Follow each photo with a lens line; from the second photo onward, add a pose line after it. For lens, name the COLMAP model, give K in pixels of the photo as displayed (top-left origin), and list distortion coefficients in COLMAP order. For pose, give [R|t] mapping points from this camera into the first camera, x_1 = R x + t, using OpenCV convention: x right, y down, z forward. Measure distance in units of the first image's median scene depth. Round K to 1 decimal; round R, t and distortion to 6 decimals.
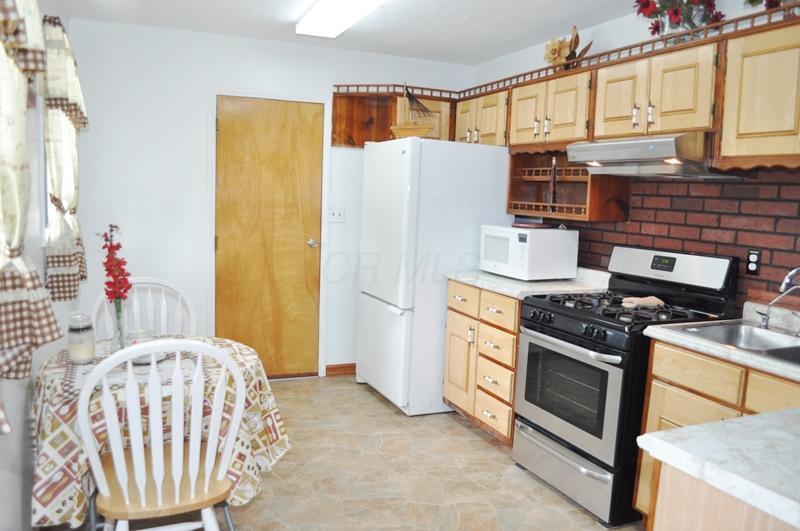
lens RADIAL K [[632.5, 0, 403.9], [0, 632.5, 274.4], [0, 0, 1]] dist [-0.083444, 0.013593]
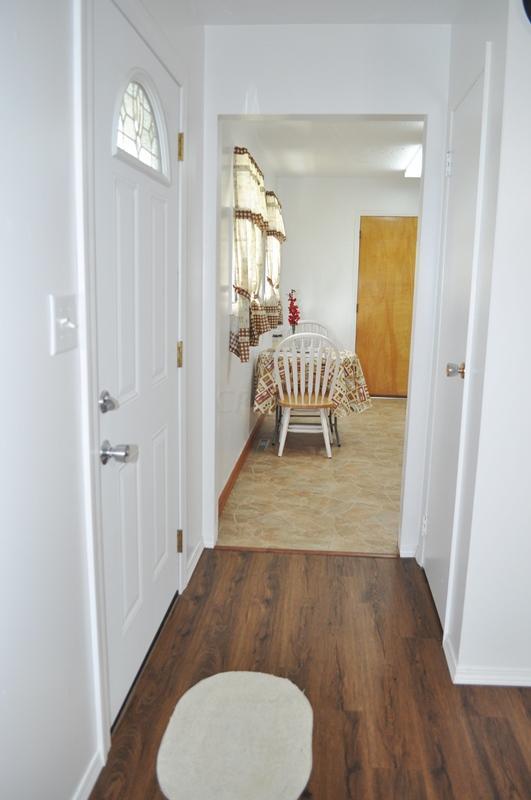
lens RADIAL K [[632.5, 0, 265.5], [0, 632.5, 400.0], [0, 0, 1]] dist [-0.083444, 0.013593]
pose [[0.871972, 0.071837, -0.484256, 0.428600], [-0.044896, 0.996741, 0.067021, 0.126127], [0.487493, -0.036699, 0.872356, -0.779567]]
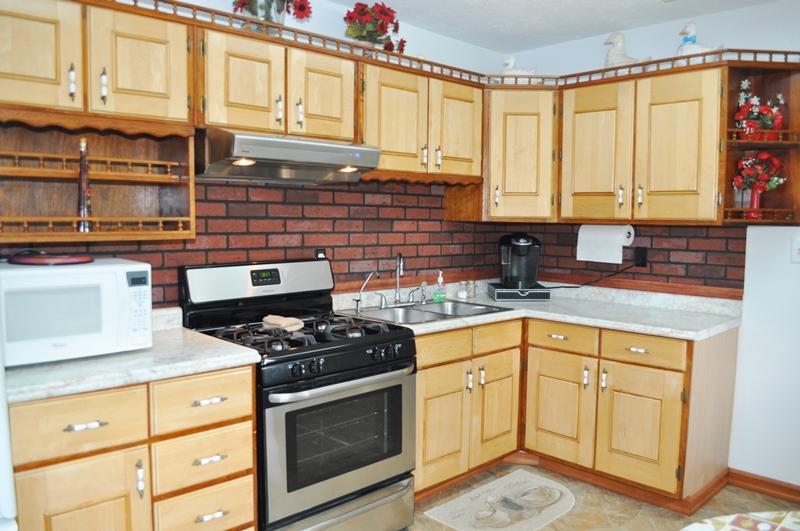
lens RADIAL K [[632.5, 0, 403.9], [0, 632.5, 274.4], [0, 0, 1]] dist [-0.083444, 0.013593]
pose [[-0.344506, -0.127744, 0.930052, -0.490537], [0.095277, 0.980826, 0.170010, -0.155158], [-0.933937, 0.147182, -0.325729, 1.096607]]
